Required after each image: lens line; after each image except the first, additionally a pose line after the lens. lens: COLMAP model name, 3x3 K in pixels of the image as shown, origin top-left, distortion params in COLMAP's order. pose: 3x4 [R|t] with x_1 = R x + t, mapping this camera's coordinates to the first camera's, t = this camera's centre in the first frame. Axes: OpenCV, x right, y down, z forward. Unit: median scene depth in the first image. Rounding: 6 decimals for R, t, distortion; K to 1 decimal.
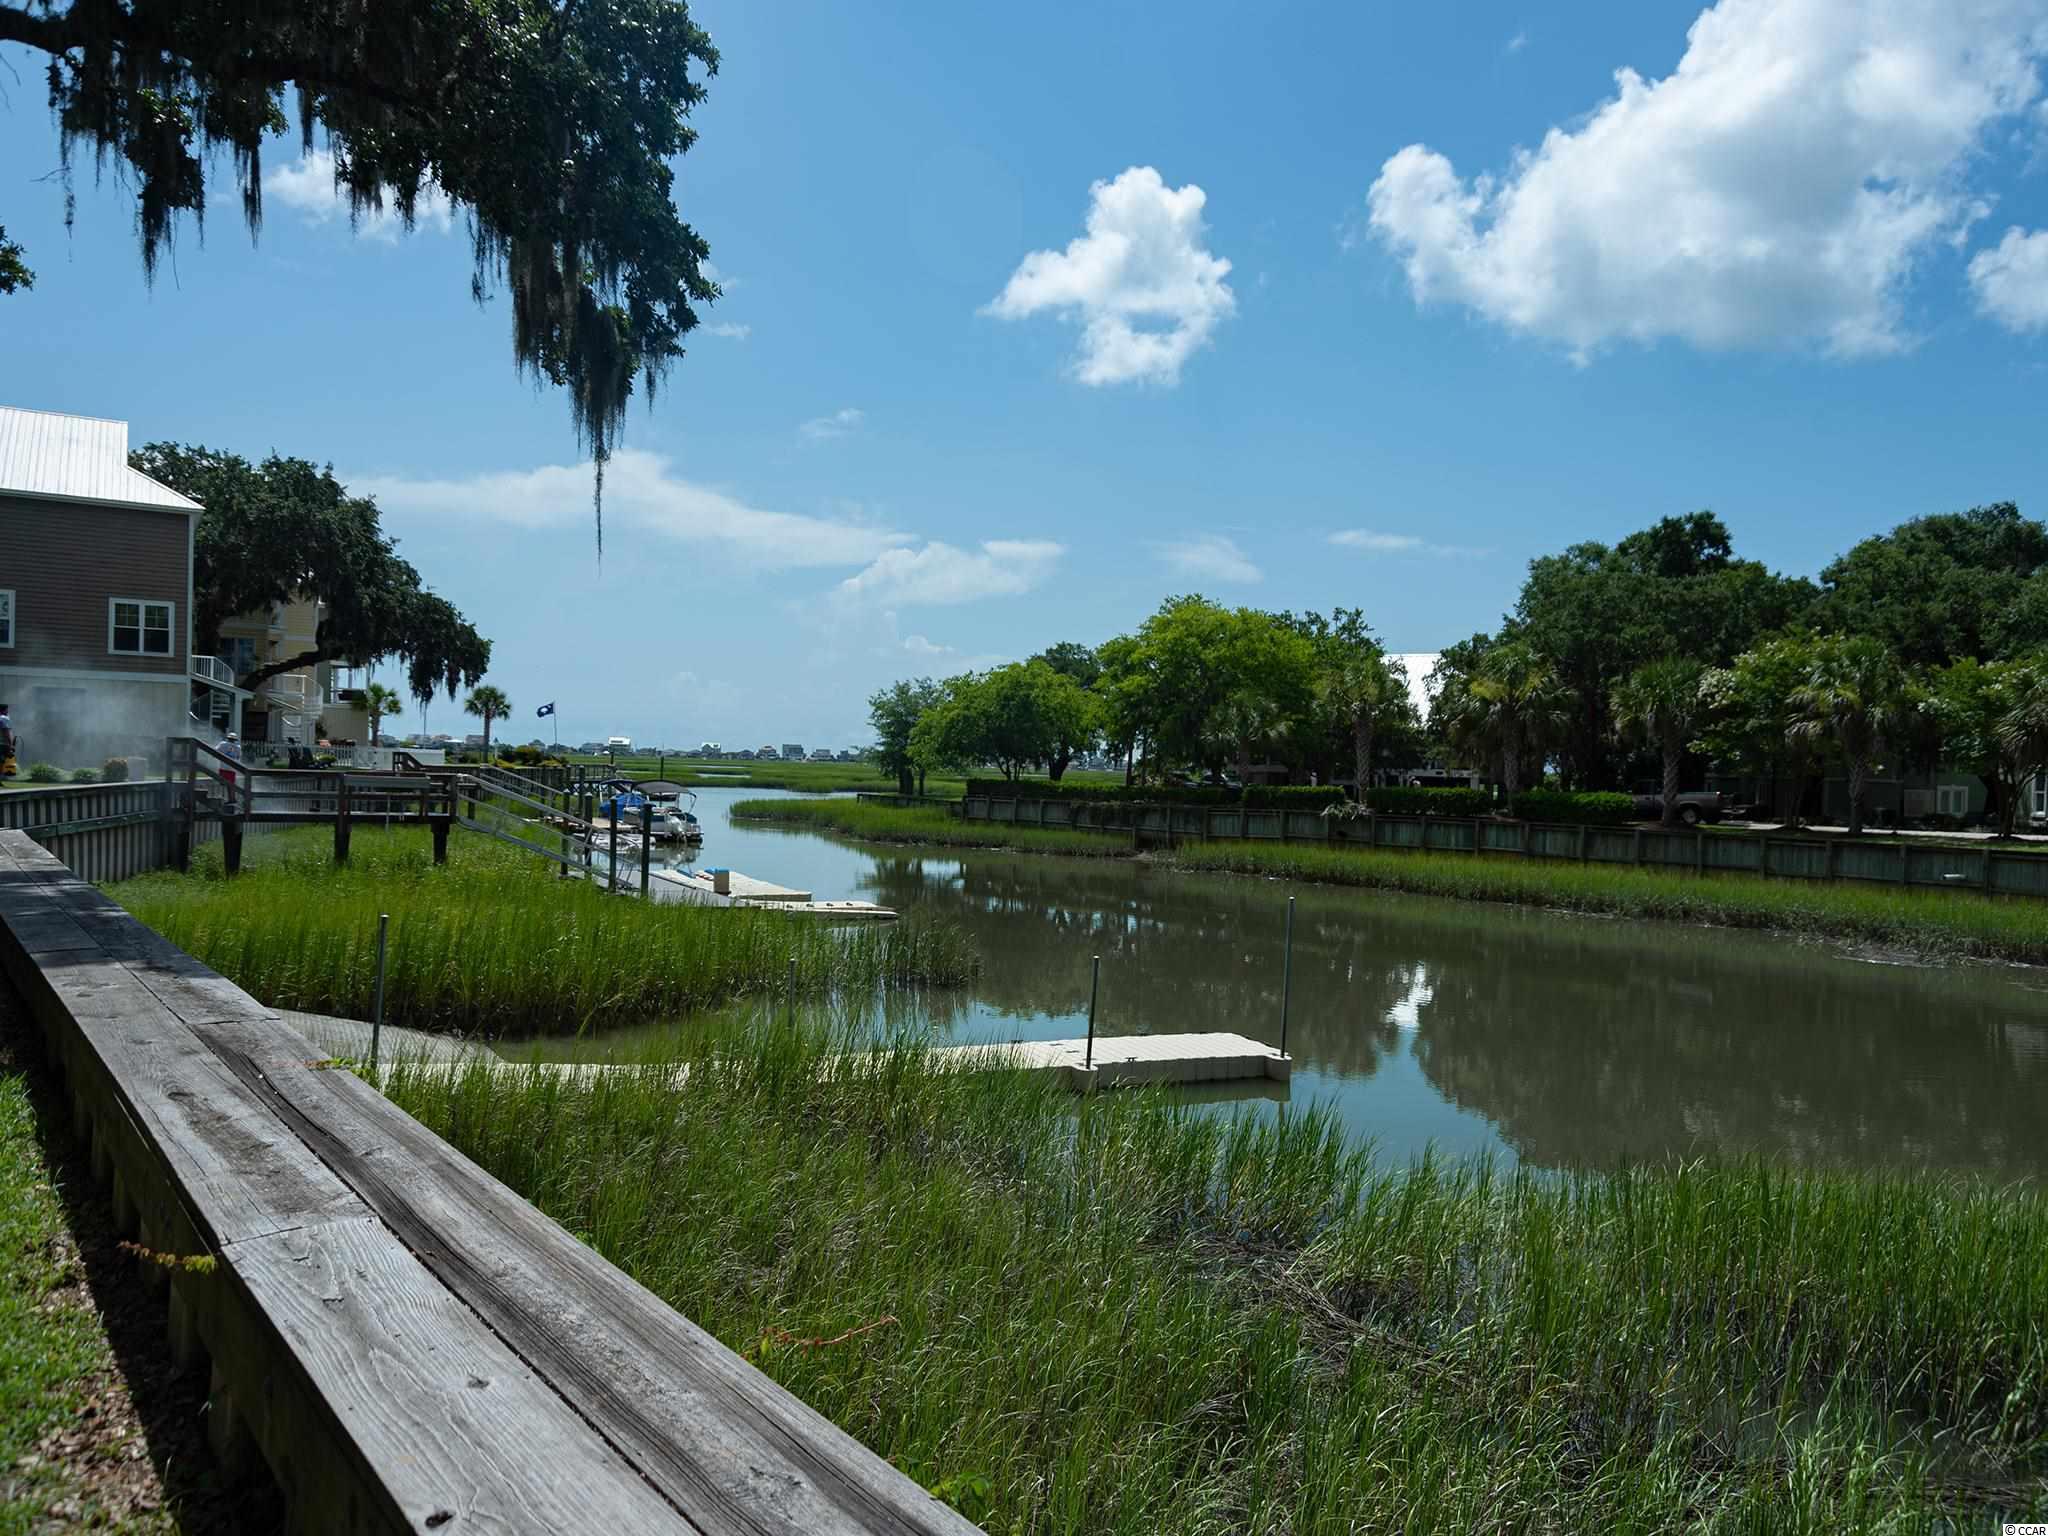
lens RADIAL K [[1494.1, 0, 1021.2], [0, 1494.1, 761.0], [0, 0, 1]] dist [0.016873, -0.001507]
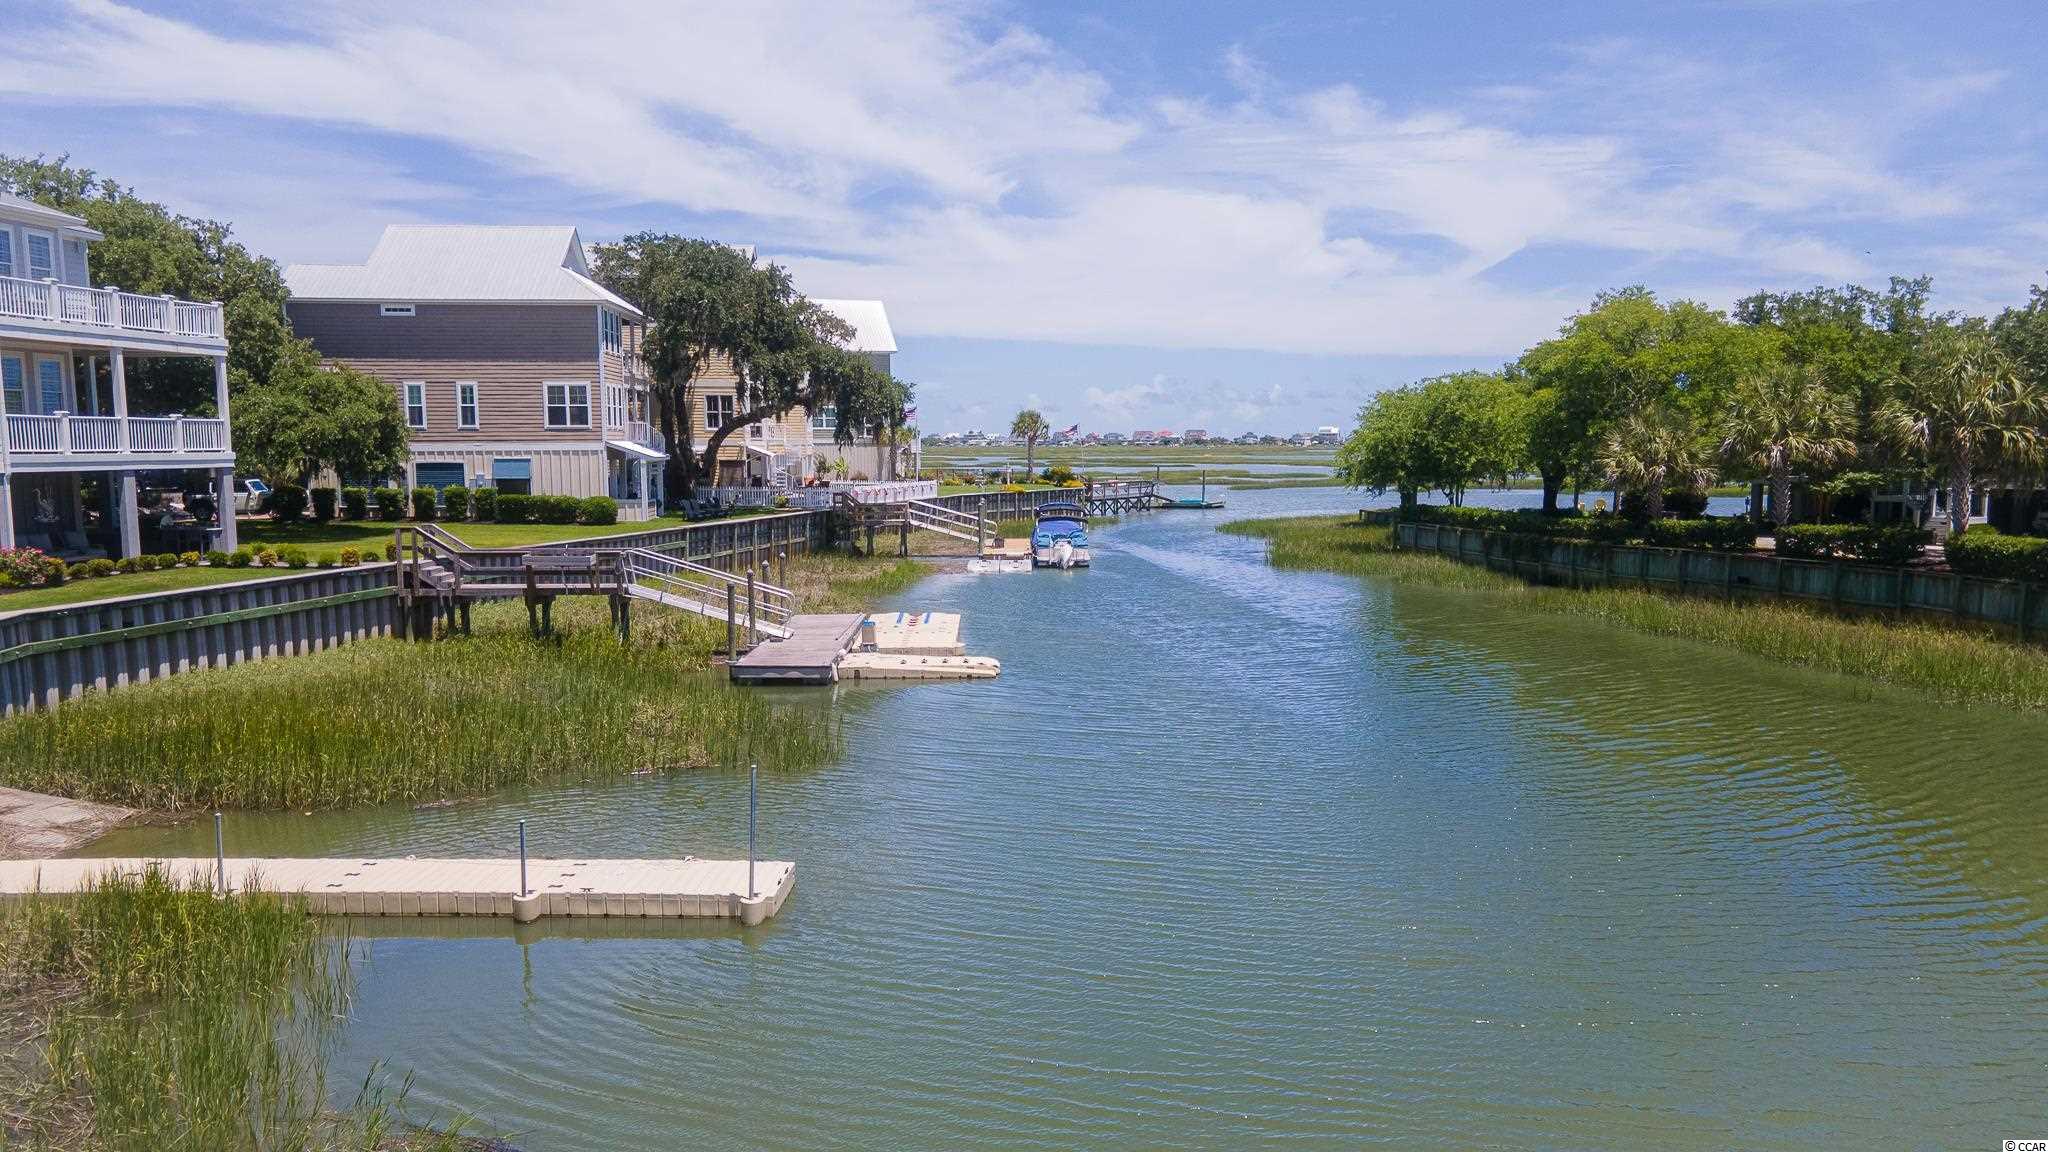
lens RADIAL K [[1507.7, 0, 1051.6], [0, 1507.7, 620.6], [0, 0, 1]] dist [0.018538, 0.044659]
pose [[0.892159, 0.022783, -0.451147, 0.286905], [0.030043, 0.993523, 0.109585, -0.036811], [0.450721, -0.111321, 0.885696, 0.087866]]
